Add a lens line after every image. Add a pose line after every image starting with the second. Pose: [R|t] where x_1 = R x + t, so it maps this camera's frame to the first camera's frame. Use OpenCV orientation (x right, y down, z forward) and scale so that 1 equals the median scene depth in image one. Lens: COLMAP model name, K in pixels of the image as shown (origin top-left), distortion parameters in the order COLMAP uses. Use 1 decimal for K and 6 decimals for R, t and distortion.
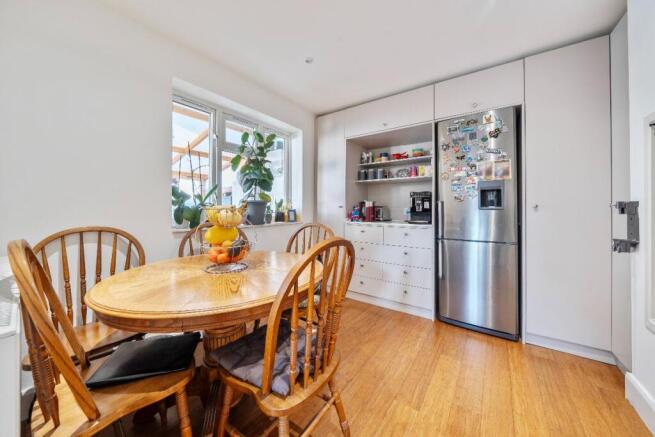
lens RADIAL K [[228.0, 0, 334.3], [0, 228.0, 203.3], [0, 0, 1]] dist [0.001264, 0.000086]
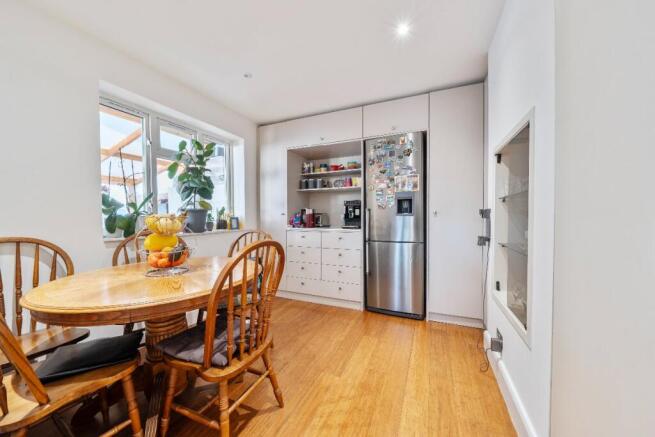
lens RADIAL K [[228.8, 0, 324.4], [0, 228.8, 216.7], [0, 0, 1]] dist [-0.000730, -0.000084]
pose [[0.983830, -0.009482, 0.178856, 0.043385], [0.004477, 0.999588, 0.028366, -0.003279], [-0.179051, -0.027106, 0.983466, -0.121667]]
